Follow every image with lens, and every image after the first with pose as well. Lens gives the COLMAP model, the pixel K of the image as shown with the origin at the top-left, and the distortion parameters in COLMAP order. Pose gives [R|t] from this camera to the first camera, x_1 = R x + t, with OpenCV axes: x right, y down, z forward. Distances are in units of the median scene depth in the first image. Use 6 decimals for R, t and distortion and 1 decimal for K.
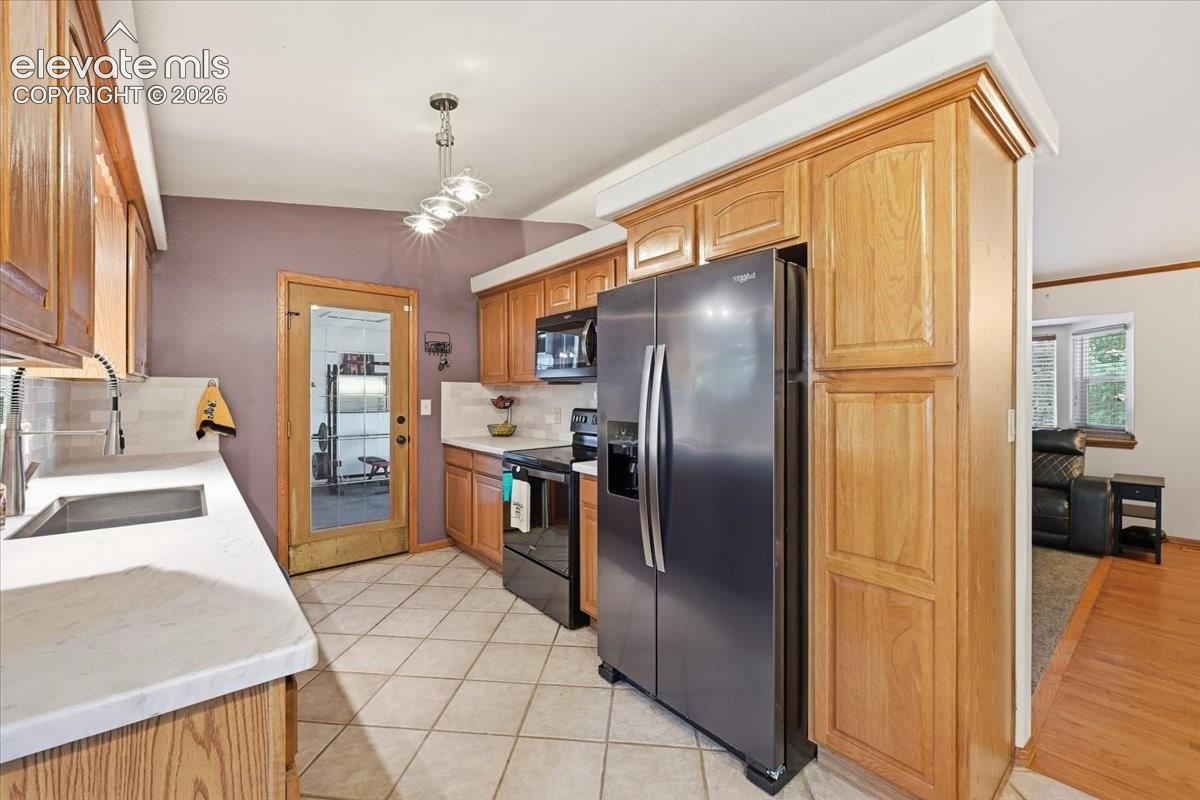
lens RADIAL K [[495.9, 0, 600.0], [0, 495.9, 400.0], [0, 0, 1]] dist [0.001065, 0.000887]
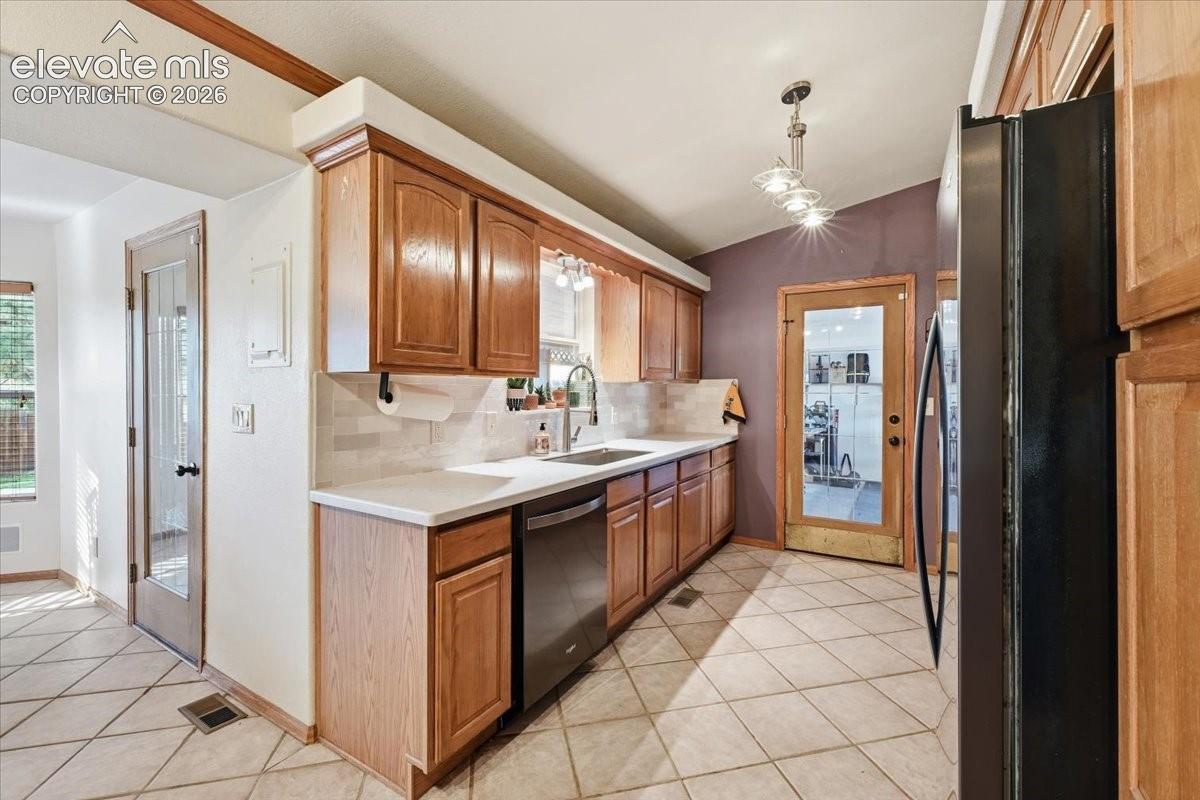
lens RADIAL K [[495.9, 0, 600.0], [0, 495.9, 400.0], [0, 0, 1]] dist [0.001065, 0.000887]
pose [[0.320303, 0.015325, -0.947191, 0.377849], [-0.012614, 0.999849, 0.011911, -0.000310], [0.947231, 0.008133, 0.320449, 0.251559]]
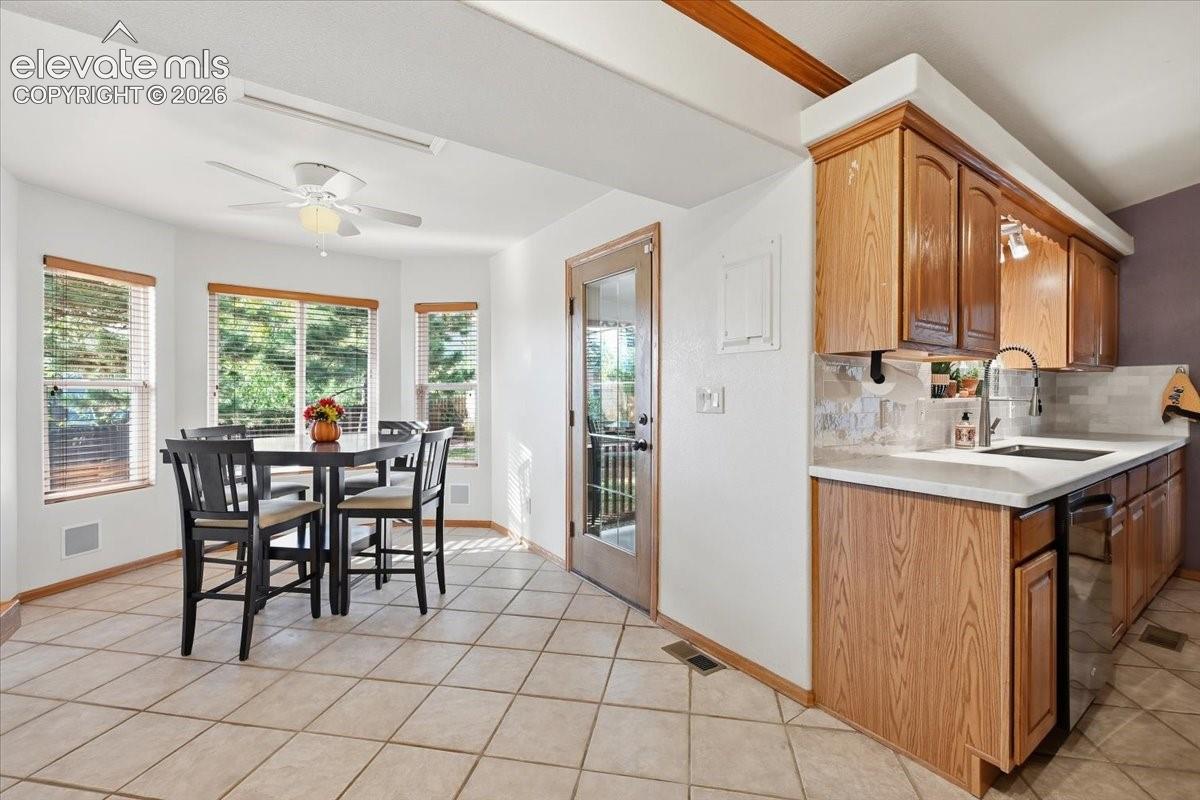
lens RADIAL K [[495.9, 0, 600.0], [0, 495.9, 400.0], [0, 0, 1]] dist [0.001065, 0.000887]
pose [[-0.084157, 0.011396, -0.996387, 0.349845], [-0.013276, 0.999833, 0.012557, 0.032568], [0.996364, 0.014285, -0.083991, -0.106618]]
